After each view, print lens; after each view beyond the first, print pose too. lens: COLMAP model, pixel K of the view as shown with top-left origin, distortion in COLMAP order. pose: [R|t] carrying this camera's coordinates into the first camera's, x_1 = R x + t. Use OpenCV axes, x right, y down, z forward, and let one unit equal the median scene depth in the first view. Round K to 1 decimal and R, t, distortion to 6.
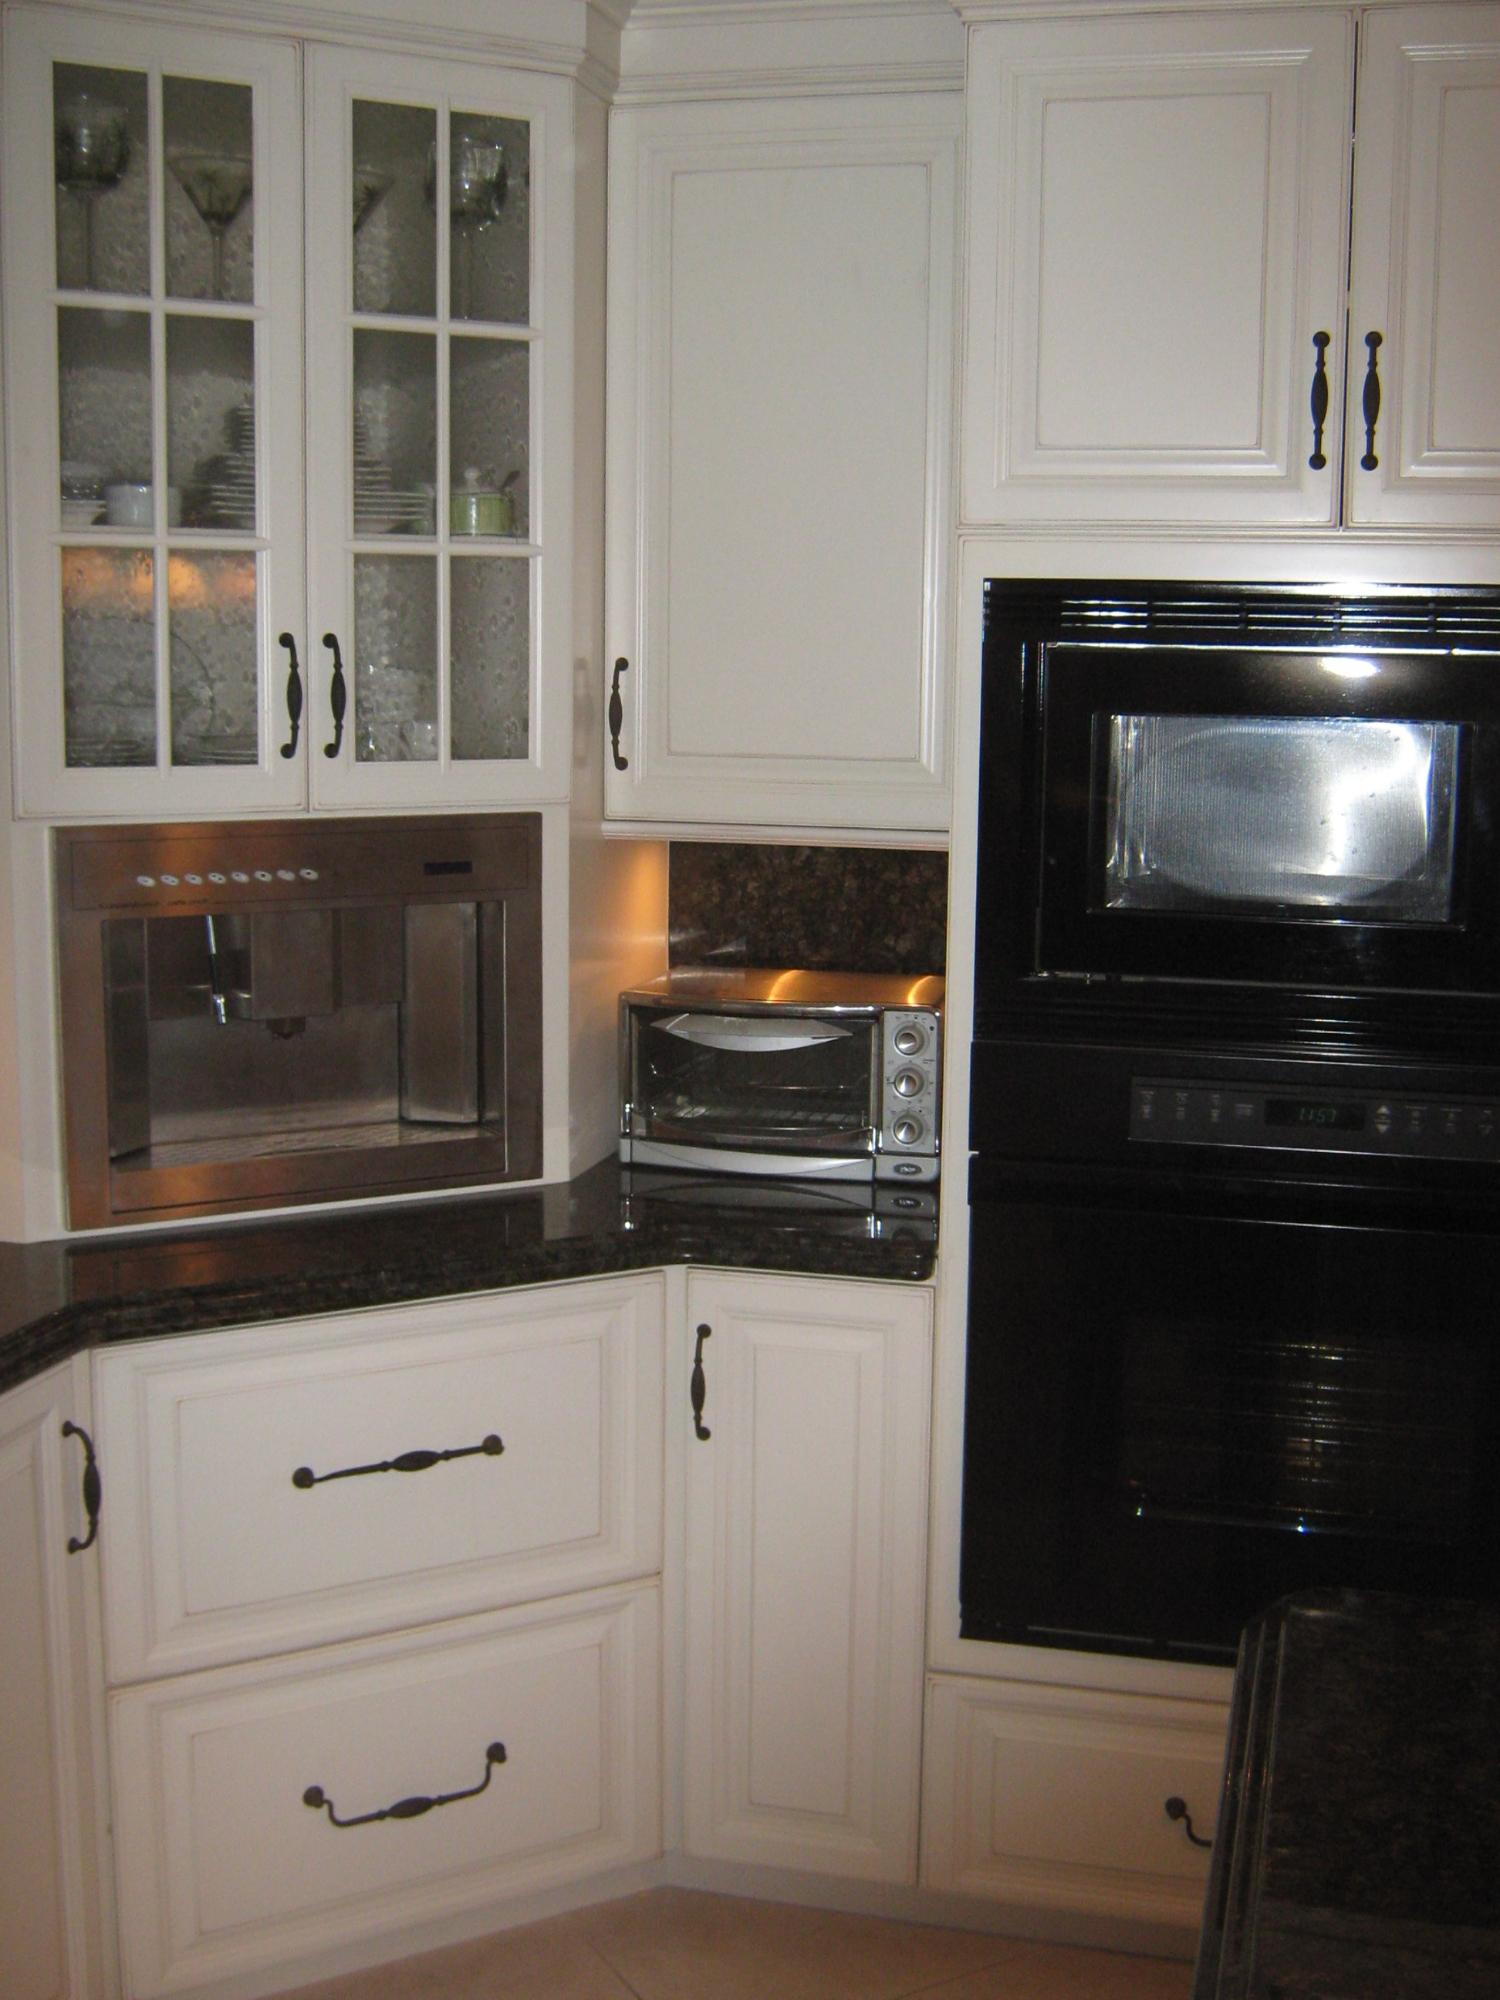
lens RADIAL K [[2253.3, 0, 750.0], [0, 2253.3, 1000.0], [0, 0, 1]] dist [-0.110884, 0.055290]
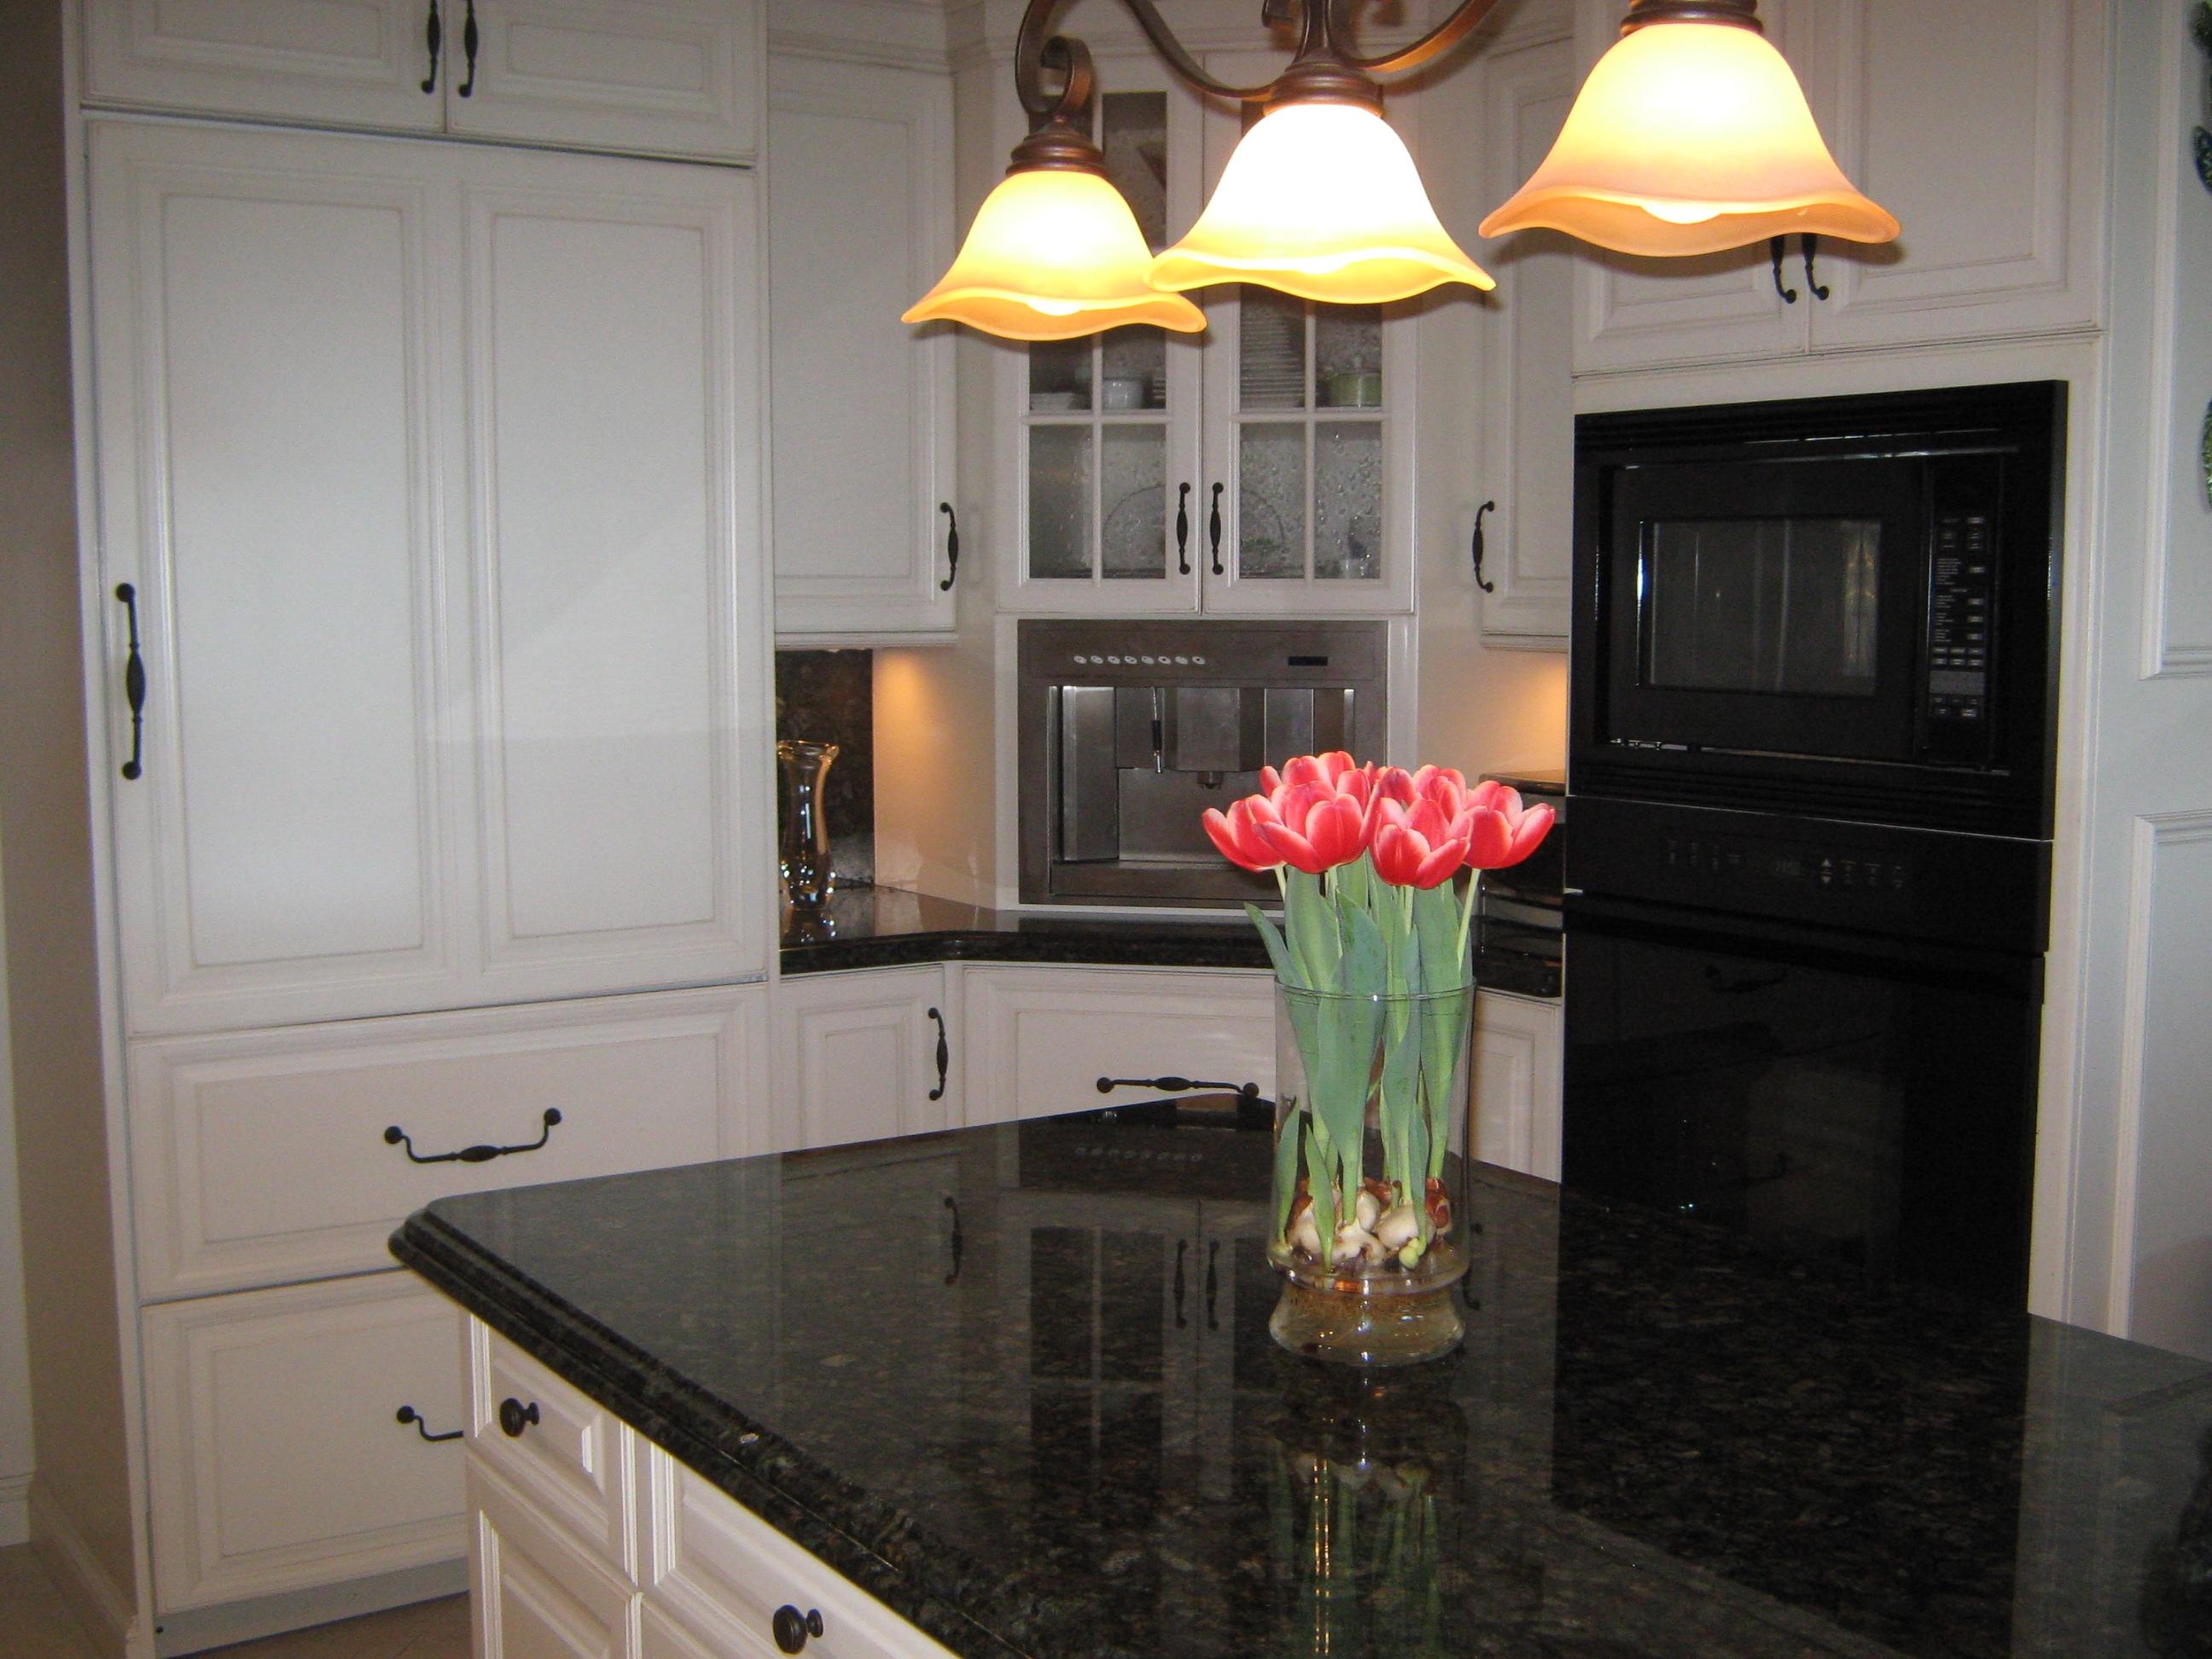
lens RADIAL K [[2492.2, 0, 1106.0], [0, 2492.2, 829.5], [0, 0, 1]] dist [-0.110884, 0.055290]
pose [[0.757269, 0.054098, -0.650859, 0.761172], [-0.092008, 0.995461, -0.024310, 0.089159], [0.646590, 0.078293, 0.758809, -0.175558]]
